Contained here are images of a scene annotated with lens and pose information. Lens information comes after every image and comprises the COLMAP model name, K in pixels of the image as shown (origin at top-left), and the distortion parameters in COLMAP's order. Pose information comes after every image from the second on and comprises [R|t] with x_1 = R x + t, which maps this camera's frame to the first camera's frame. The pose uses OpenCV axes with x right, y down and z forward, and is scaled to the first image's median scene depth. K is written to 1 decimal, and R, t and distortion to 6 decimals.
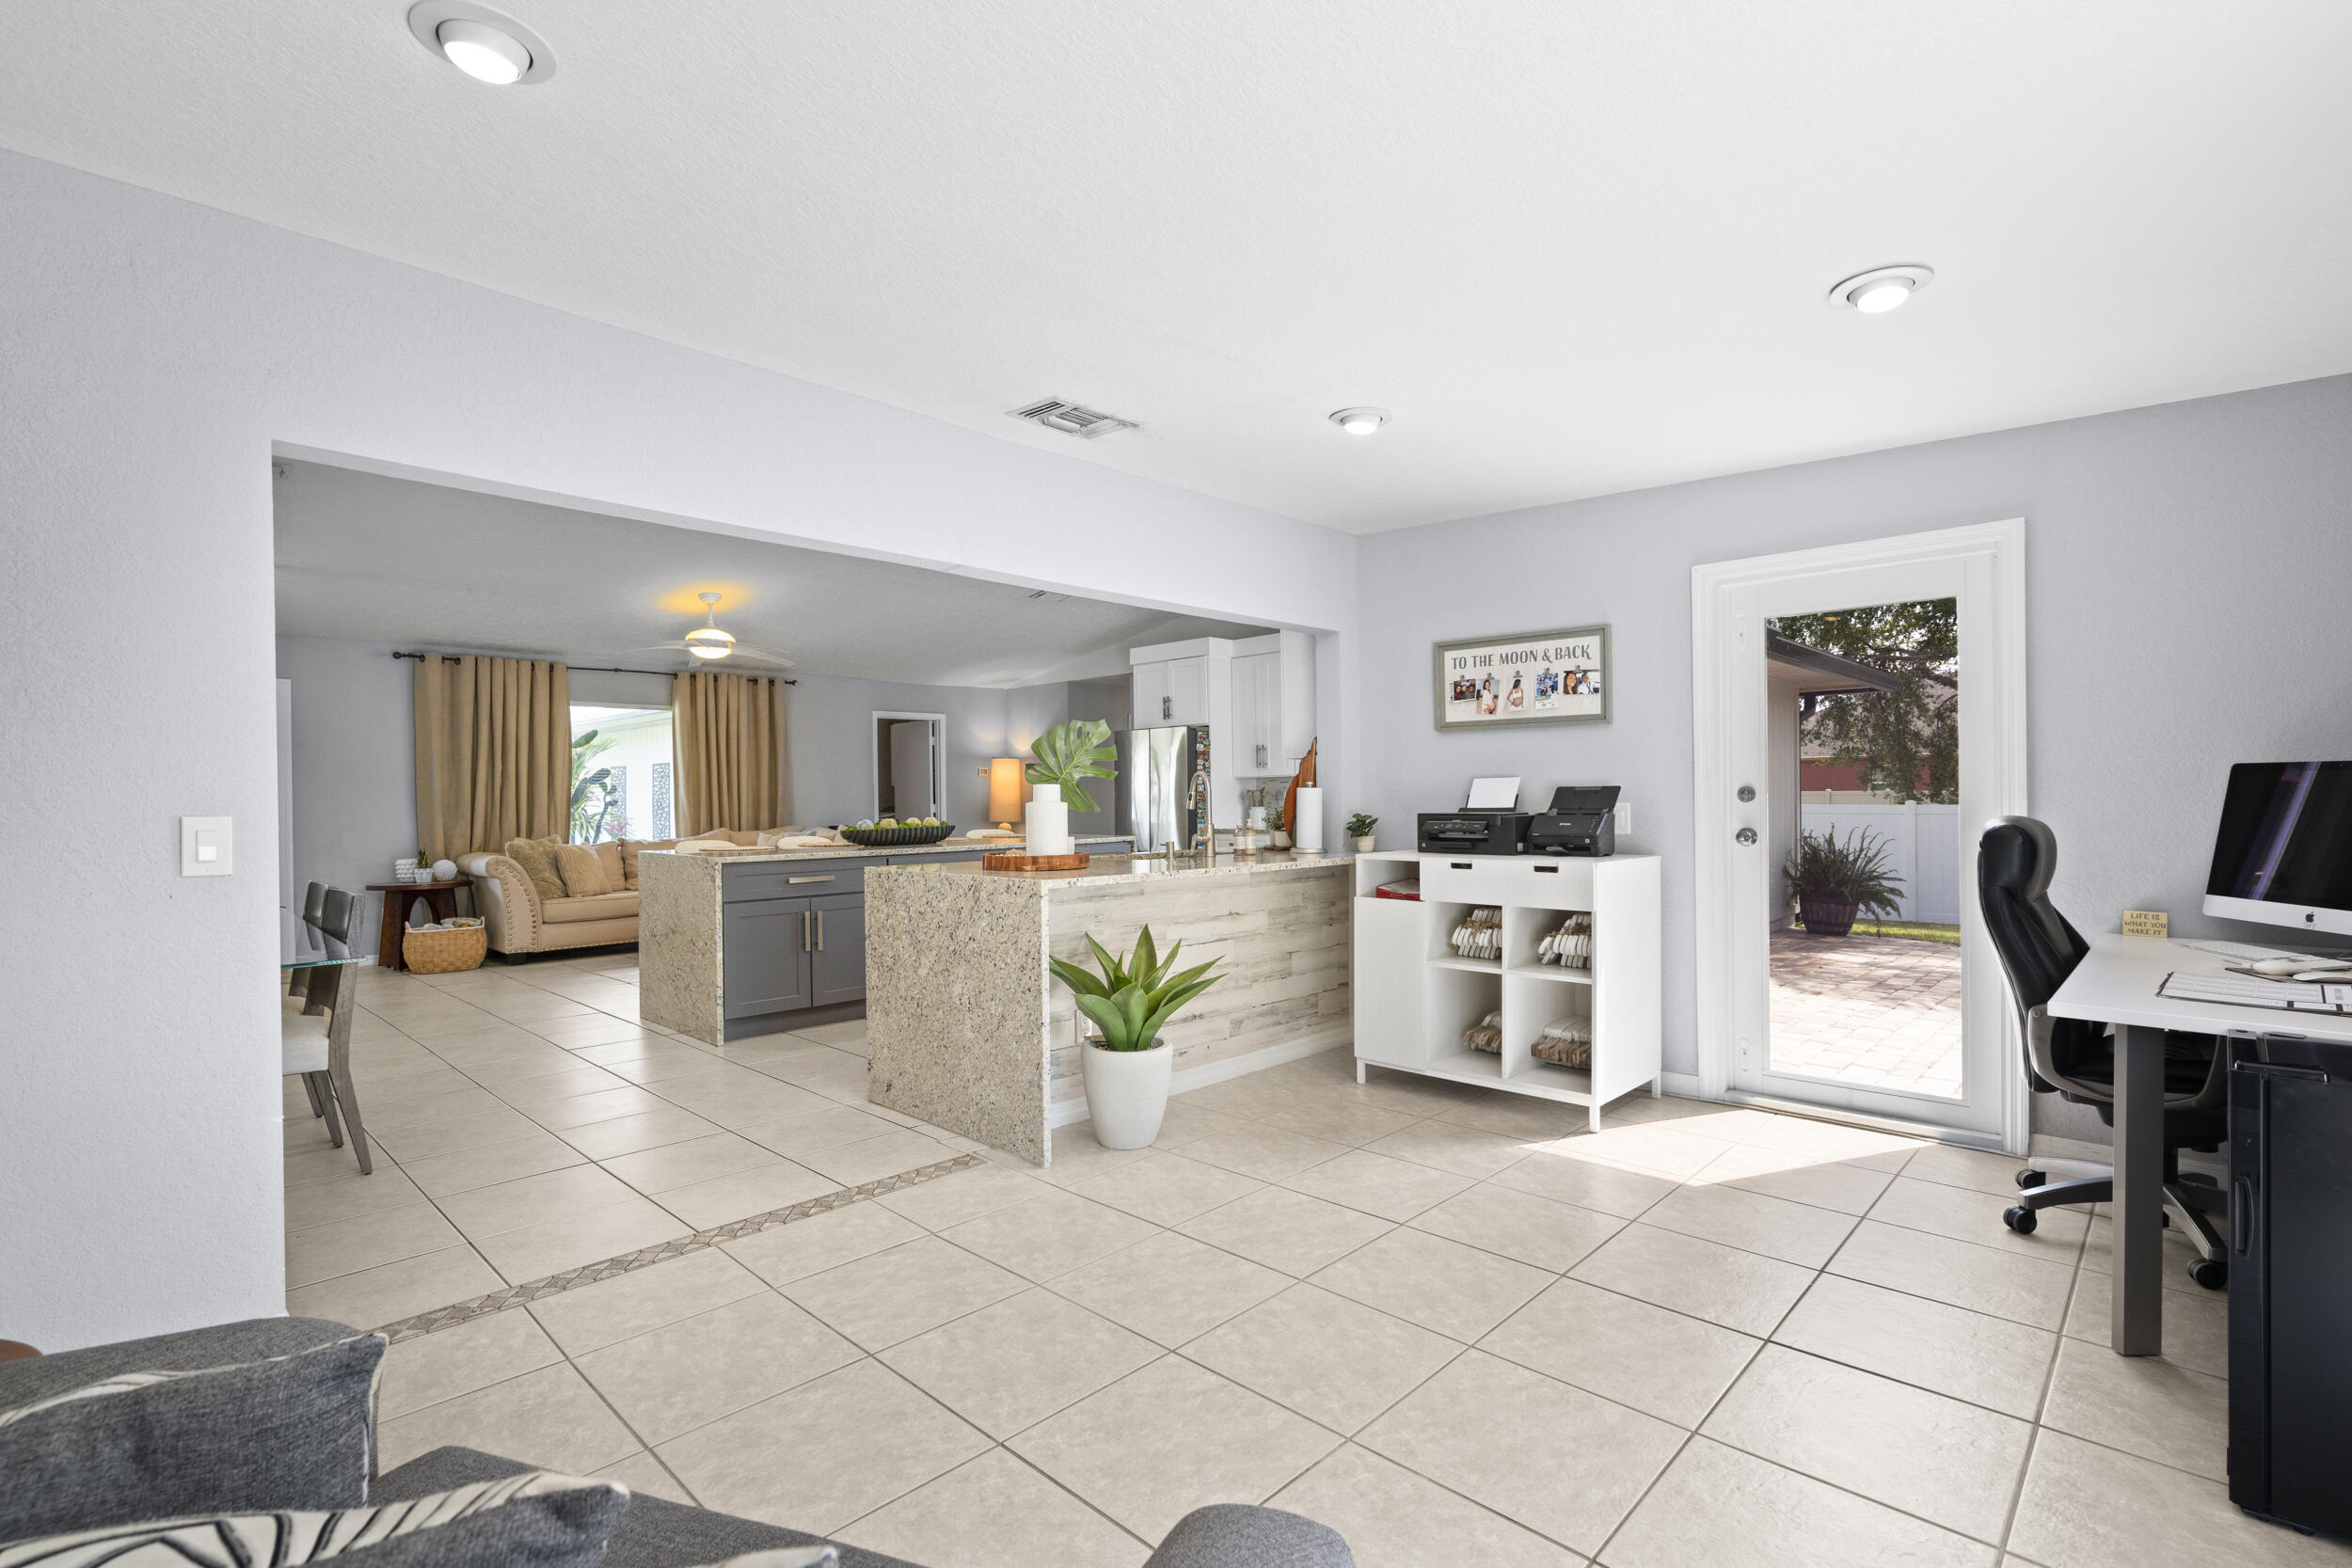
lens RADIAL K [[1085.7, 0, 1158.2], [0, 1085.7, 790.1], [0, 0, 1]] dist [-0.000909, 0.000024]
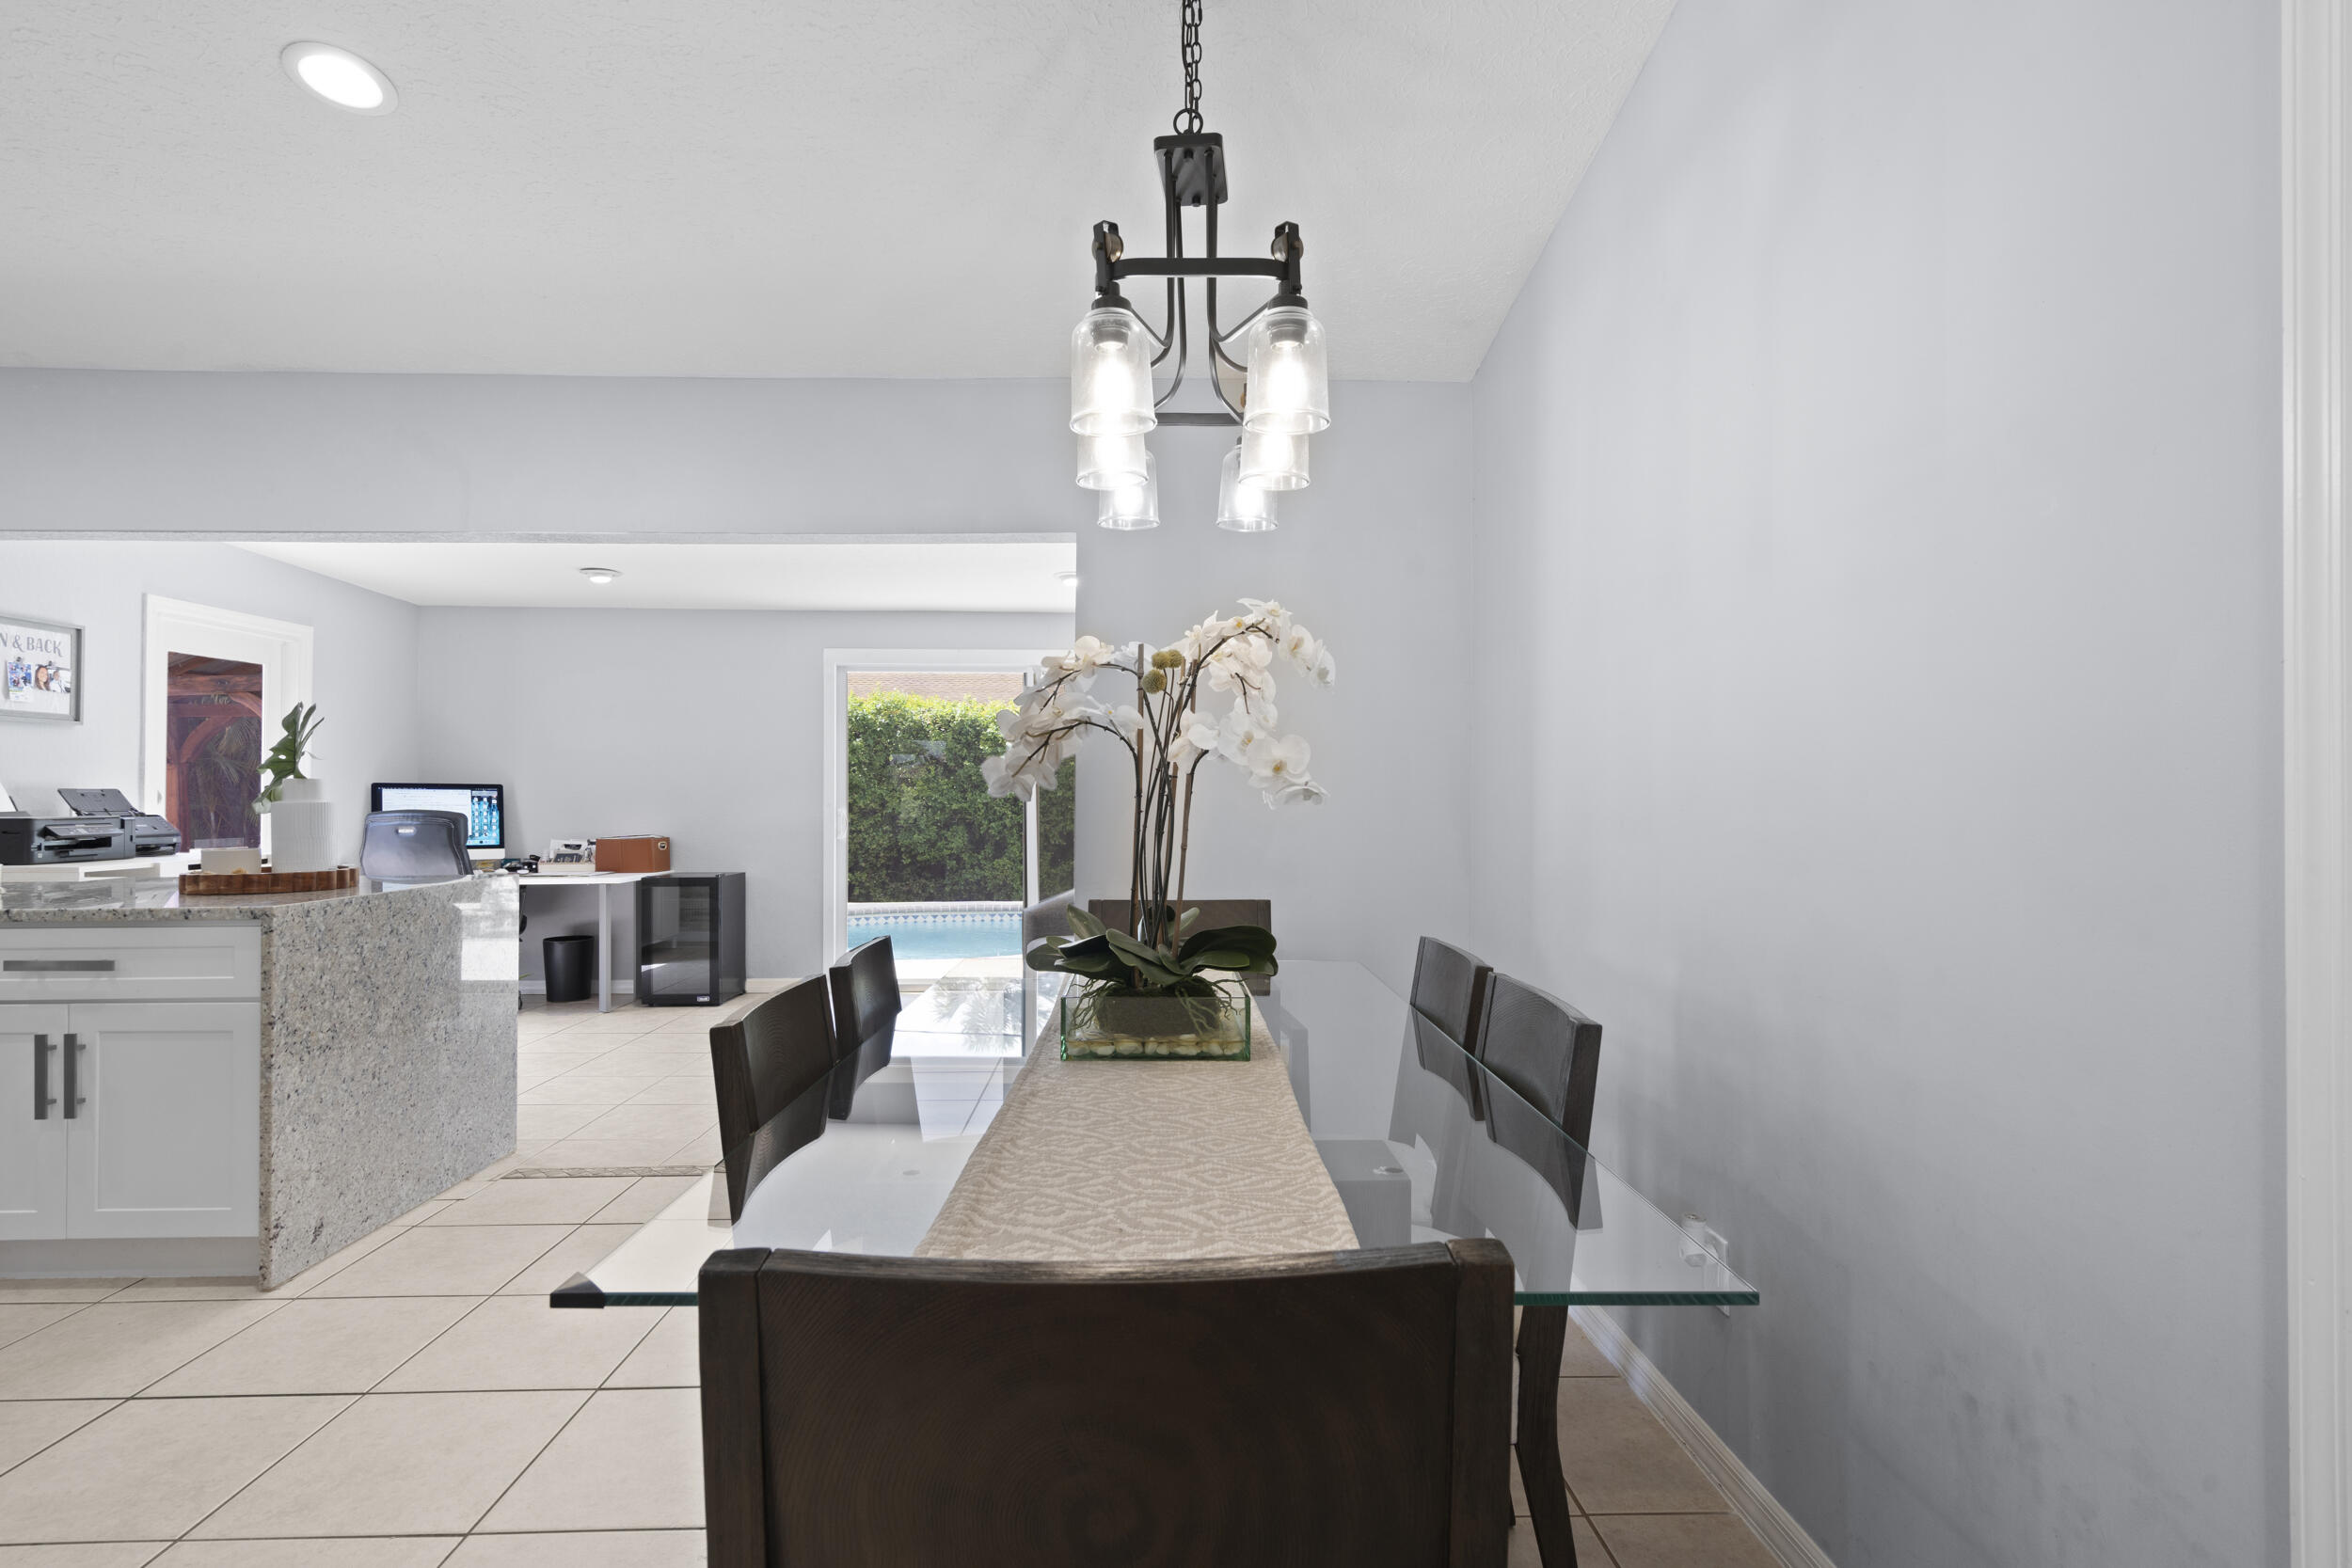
lens RADIAL K [[1161.7, 0, 1176.0], [0, 1161.7, 784.0], [0, 0, 1]] dist [0.001434, 0.000569]
pose [[-0.721722, 0.015169, 0.692017, -1.039322], [0.005167, 0.999850, -0.016528, 0.014781], [-0.692163, -0.008353, -0.721692, 1.069180]]
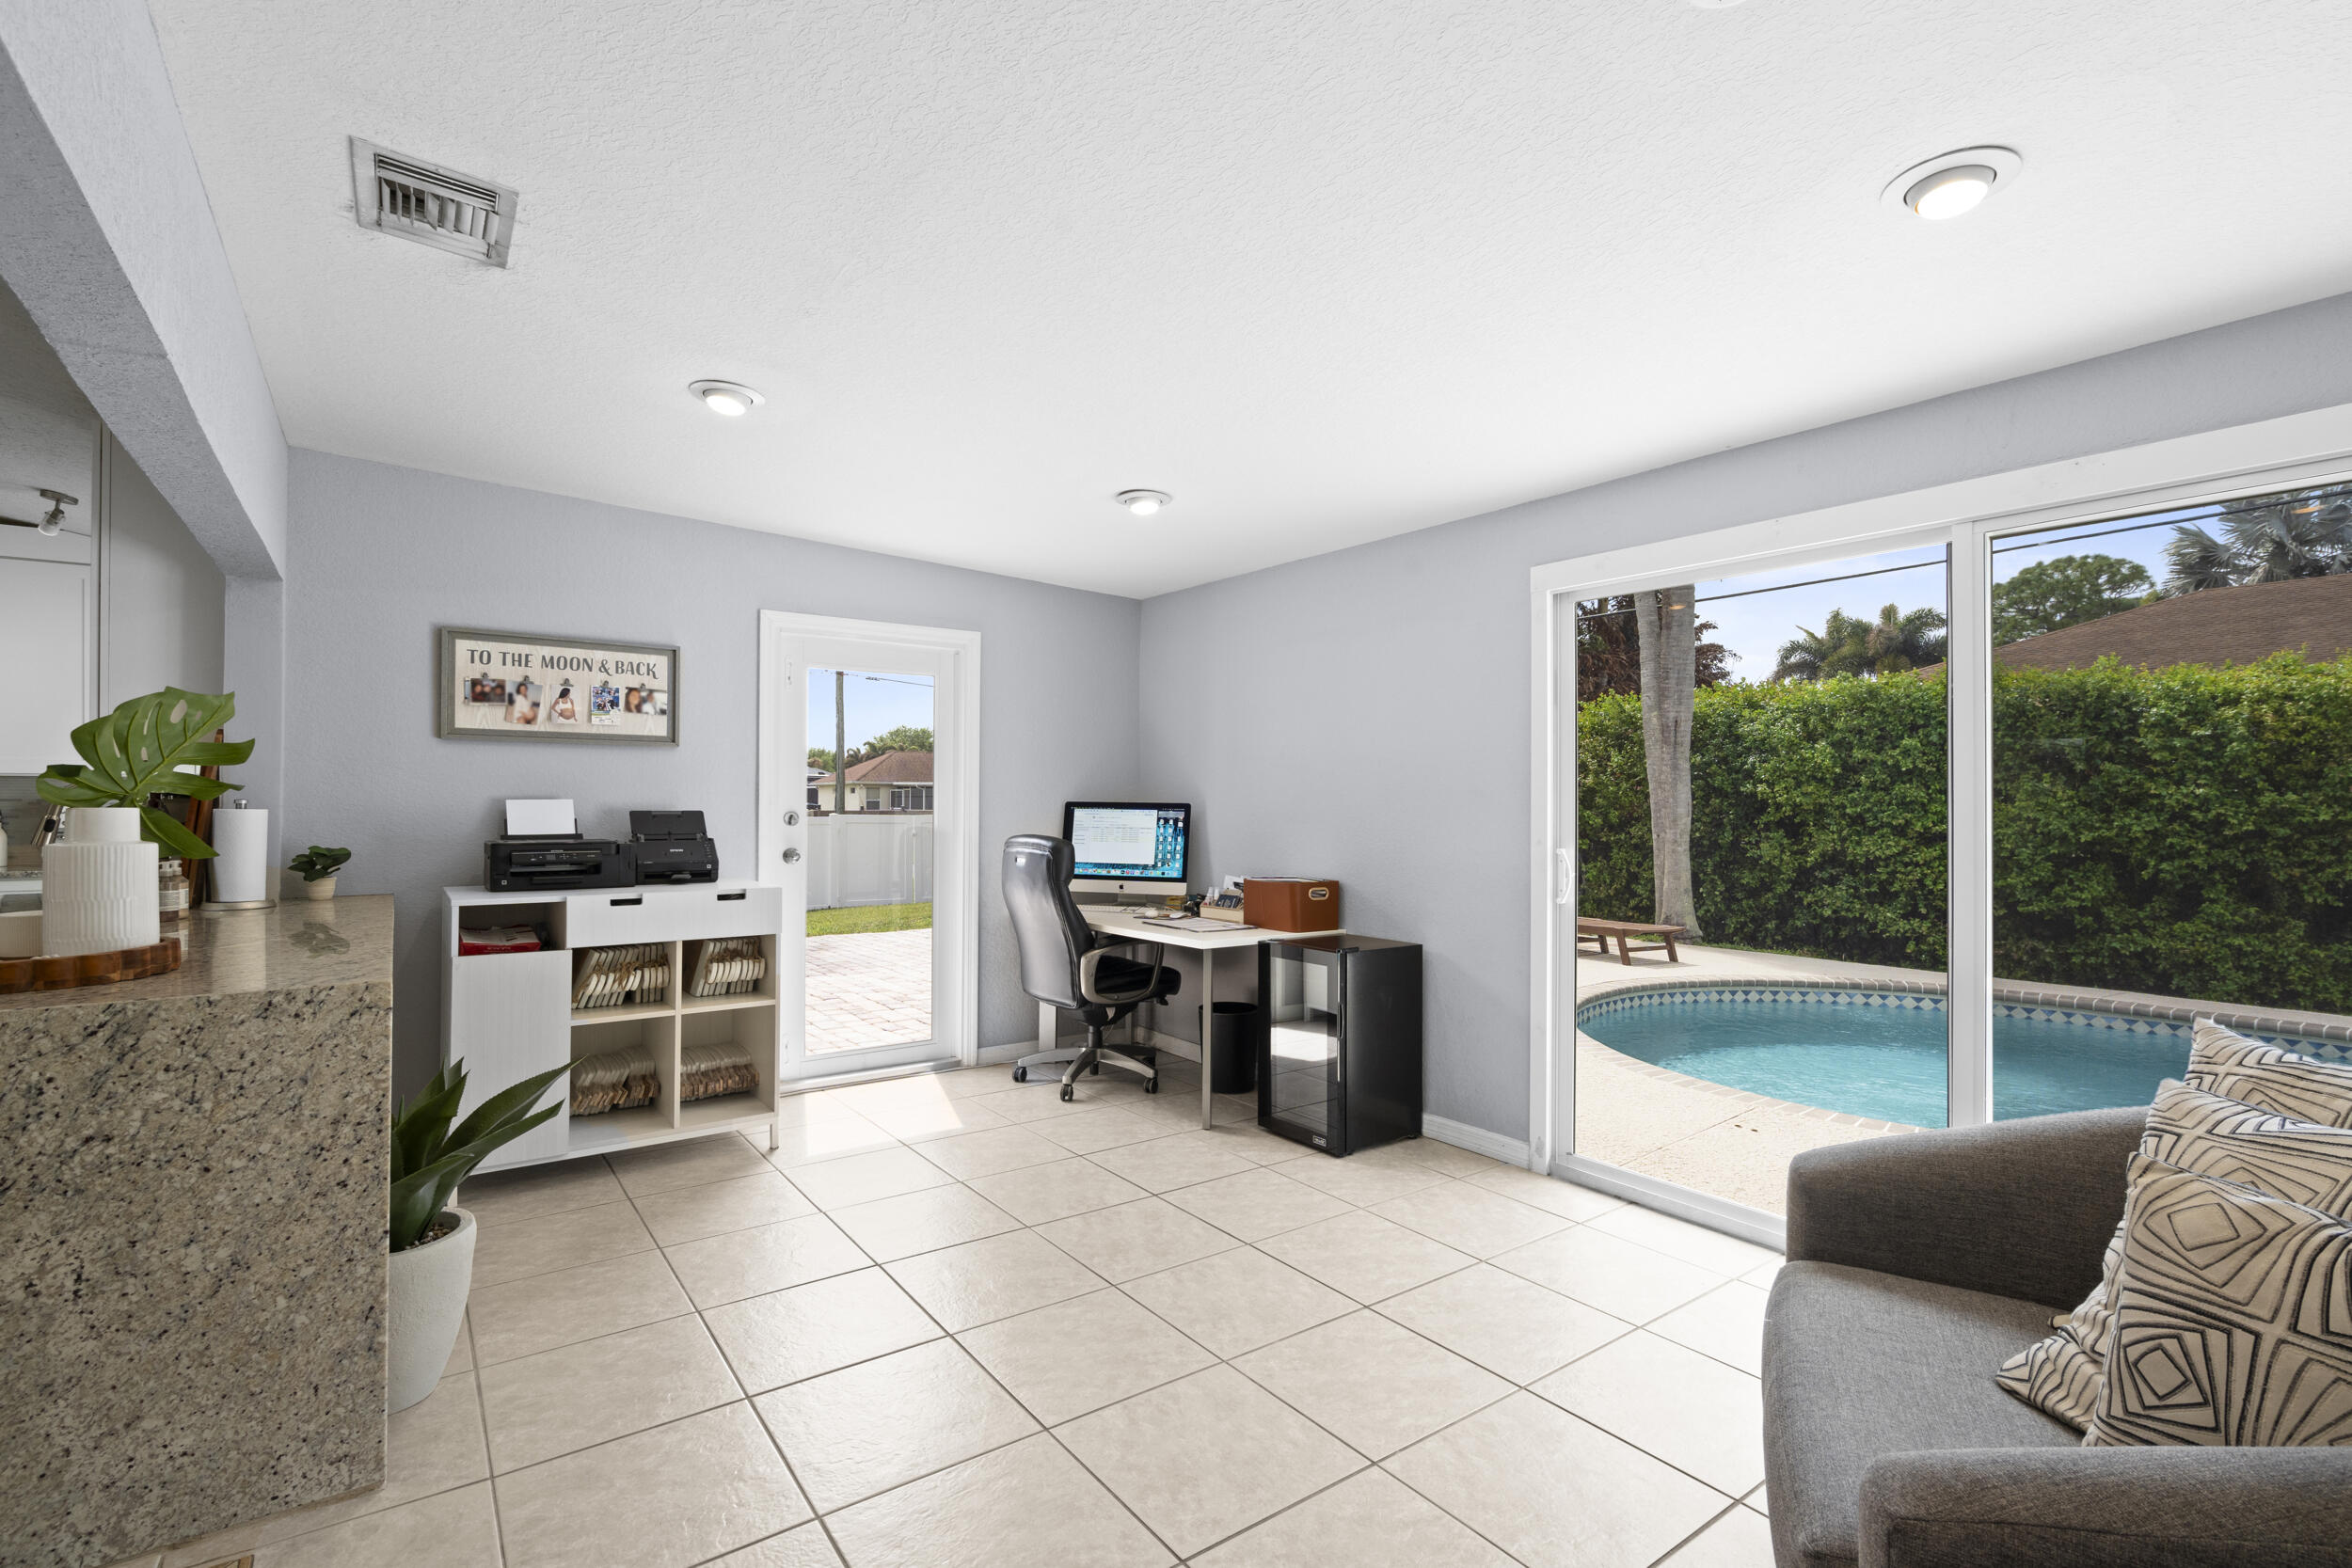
lens RADIAL K [[1063.0, 0, 1175.5], [0, 1063.0, 791.6], [0, 0, 1]] dist [-0.000869, 0.000195]
pose [[0.168591, 0.019196, 0.985499, -0.458329], [-0.008749, 0.999800, -0.017978, -0.007297], [-0.985647, -0.005591, 0.168725, 0.387968]]
